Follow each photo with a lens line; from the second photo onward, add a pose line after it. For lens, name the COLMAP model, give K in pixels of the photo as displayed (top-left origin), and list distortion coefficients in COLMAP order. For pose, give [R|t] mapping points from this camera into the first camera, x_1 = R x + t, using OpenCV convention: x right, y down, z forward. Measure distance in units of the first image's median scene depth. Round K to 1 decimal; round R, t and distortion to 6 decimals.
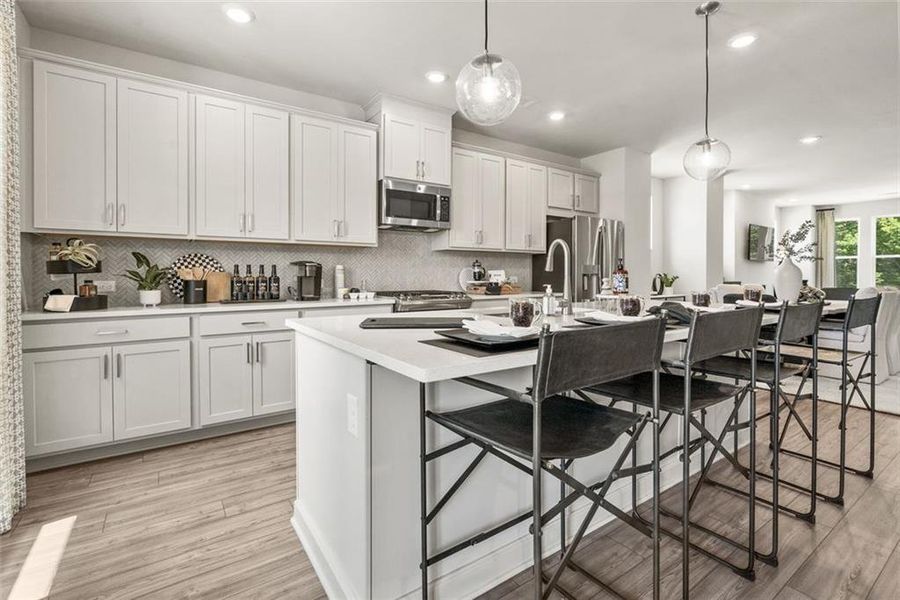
lens RADIAL K [[416.2, 0, 445.3], [0, 416.2, 277.7], [0, 0, 1]] dist [-0.000548, 0.000041]
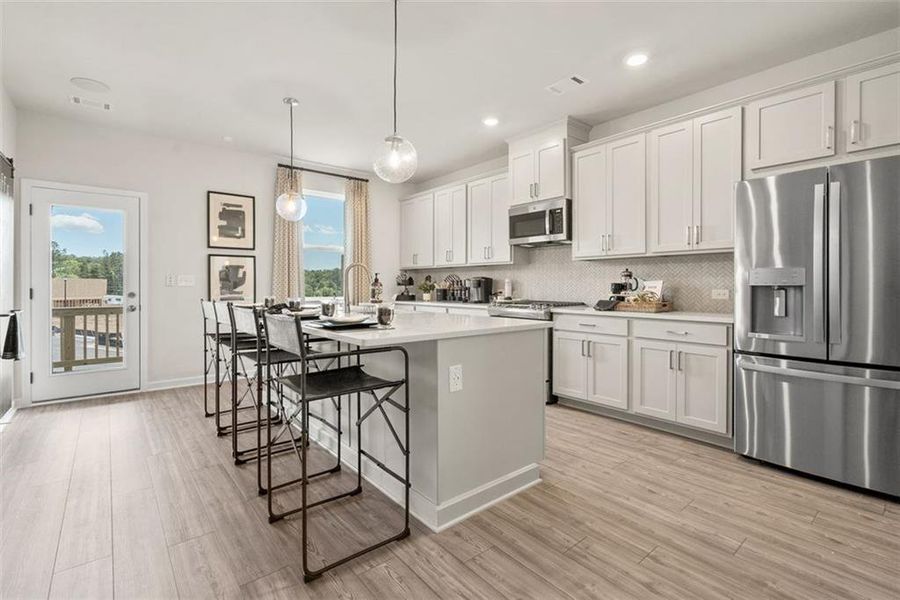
lens RADIAL K [[413.5, 0, 455.3], [0, 413.5, 287.7], [0, 0, 1]] dist [-0.002091, -0.000125]
pose [[0.101604, 0.005792, -0.994808, 0.995497], [-0.006100, 0.999968, 0.005199, -0.007672], [0.994806, 0.005540, 0.101636, 0.664815]]
